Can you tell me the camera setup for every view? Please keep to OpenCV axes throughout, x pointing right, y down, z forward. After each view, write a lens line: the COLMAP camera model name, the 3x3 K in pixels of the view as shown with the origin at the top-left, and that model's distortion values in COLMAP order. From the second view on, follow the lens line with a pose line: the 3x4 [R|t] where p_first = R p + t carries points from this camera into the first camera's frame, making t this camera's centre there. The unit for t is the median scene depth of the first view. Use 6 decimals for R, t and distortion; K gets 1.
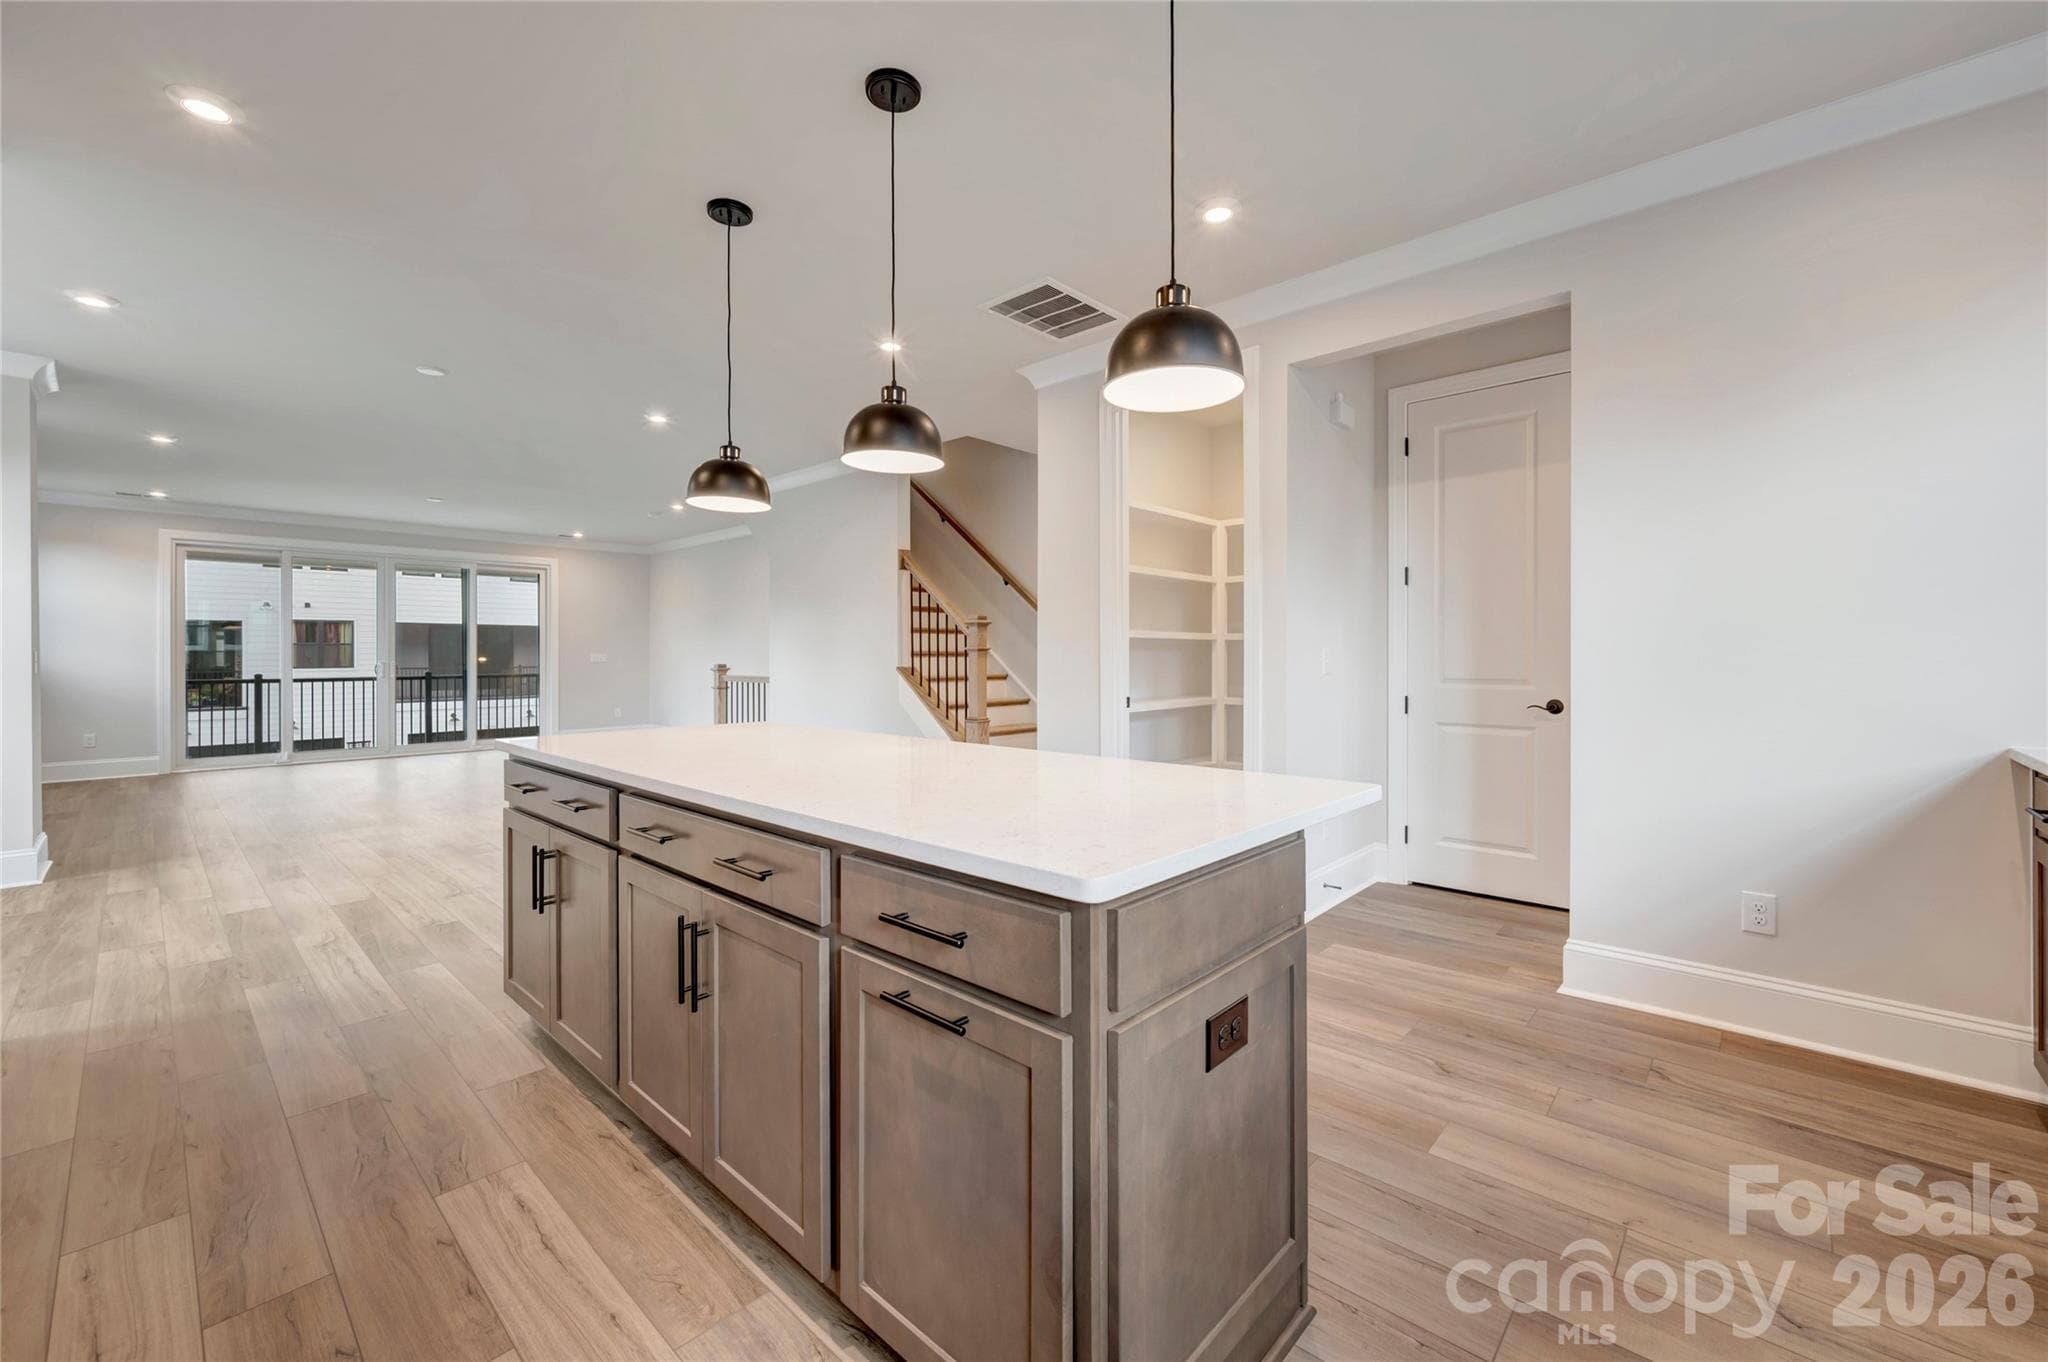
lens RADIAL K [[828.8, 0, 1034.4], [0, 828.8, 657.5], [0, 0, 1]] dist [-0.000471, 0.000117]
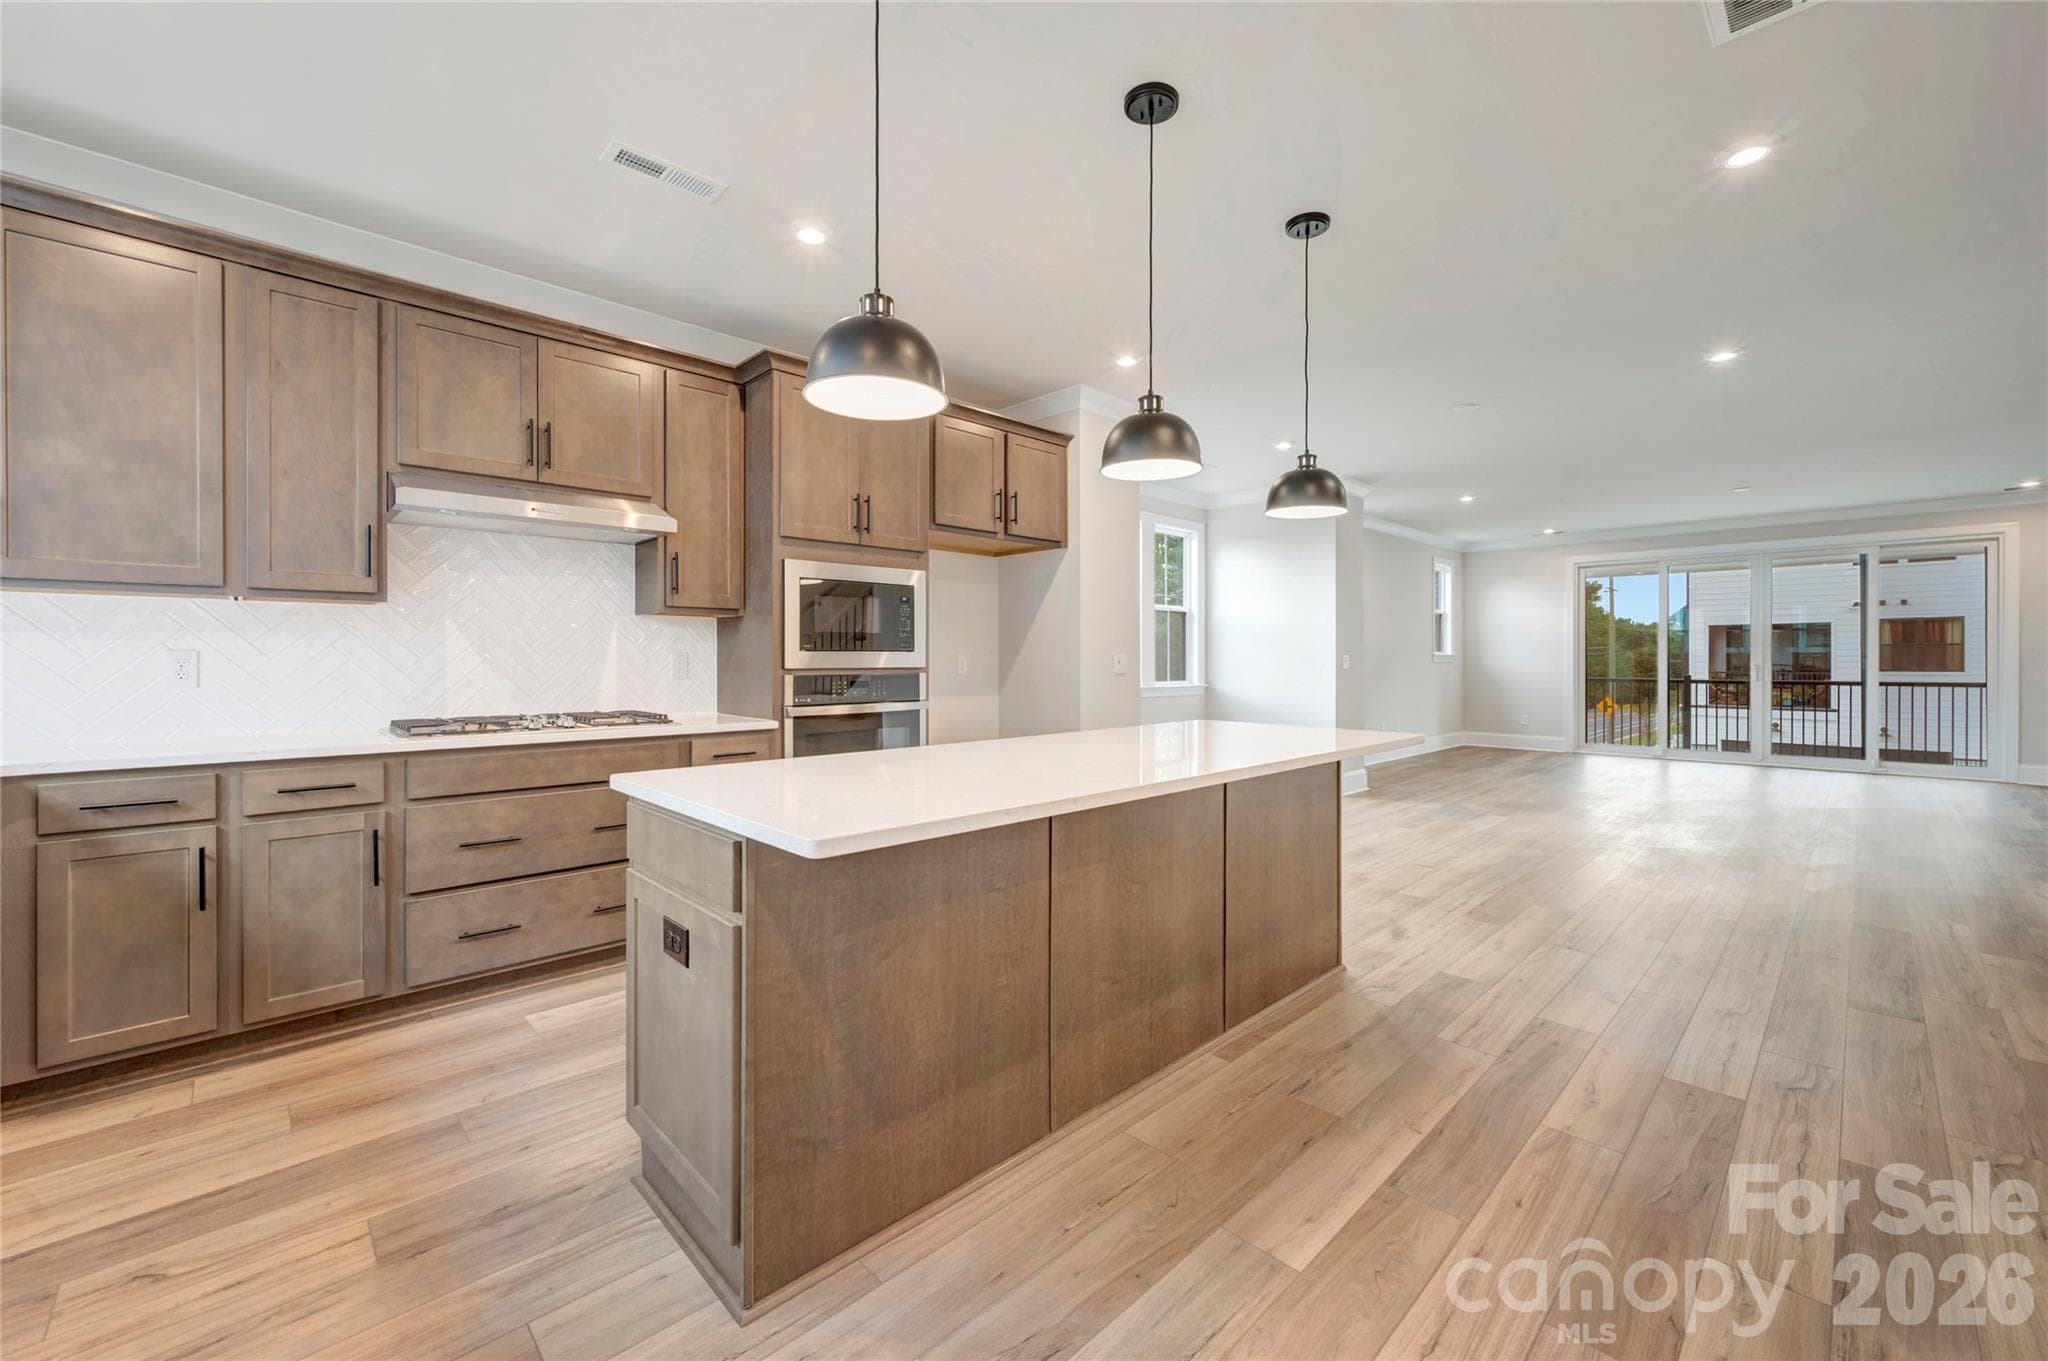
lens RADIAL K [[828.8, 0, 1034.4], [0, 828.8, 657.0], [0, 0, 1]] dist [-0.000471, 0.000117]
pose [[-0.037283, 0.000327, -0.999305, 0.182342], [-0.002698, 0.999996, 0.000428, -0.001781], [0.999301, 0.002712, -0.037282, 0.192434]]
